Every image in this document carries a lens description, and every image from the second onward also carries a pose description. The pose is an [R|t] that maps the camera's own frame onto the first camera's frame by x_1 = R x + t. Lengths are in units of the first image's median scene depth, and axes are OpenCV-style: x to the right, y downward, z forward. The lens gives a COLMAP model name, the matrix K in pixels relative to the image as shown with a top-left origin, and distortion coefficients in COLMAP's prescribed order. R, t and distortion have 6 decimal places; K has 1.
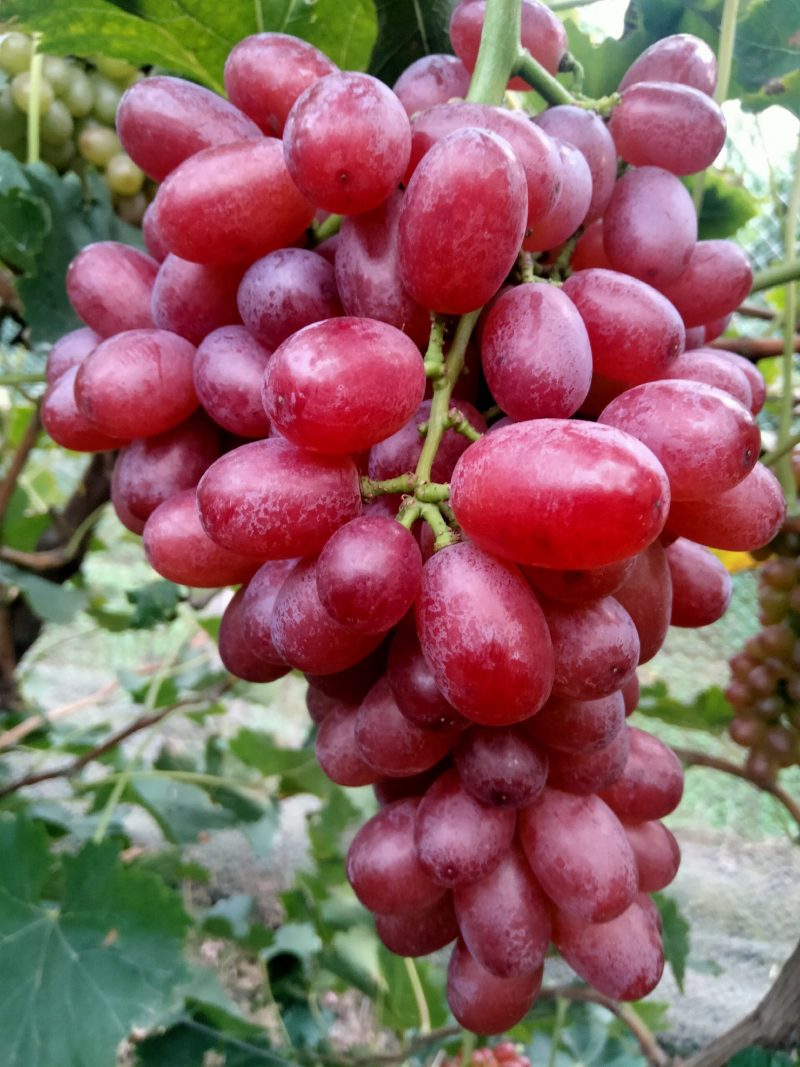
lens RADIAL K [[864.5, 0, 400.0], [0, 864.5, 533.5], [0, 0, 1]] dist [0.087065, -0.176071]
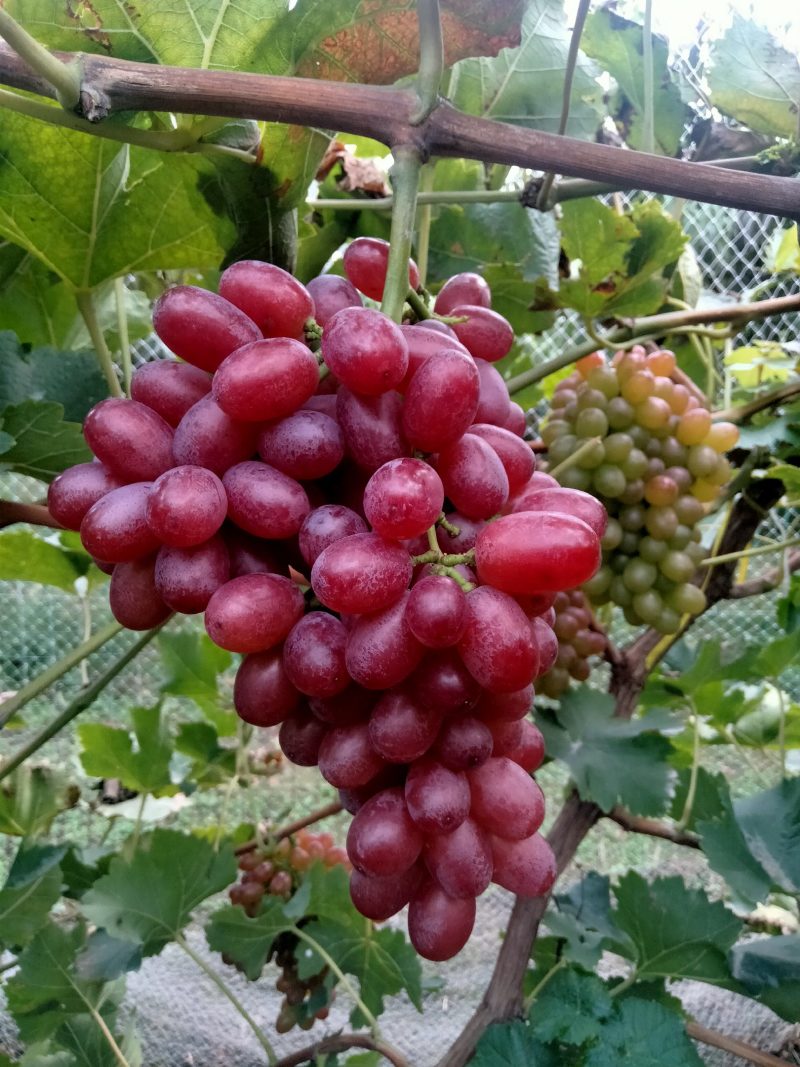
lens RADIAL K [[880.6, 0, 400.0], [0, 880.6, 533.5], [0, 0, 1]] dist [0.209602, -0.460767]
pose [[0.875239, -0.063609, 0.479491, -0.753412], [0.121961, 0.988307, -0.091515, 0.038970], [-0.468063, 0.138576, 0.872762, -0.376767]]
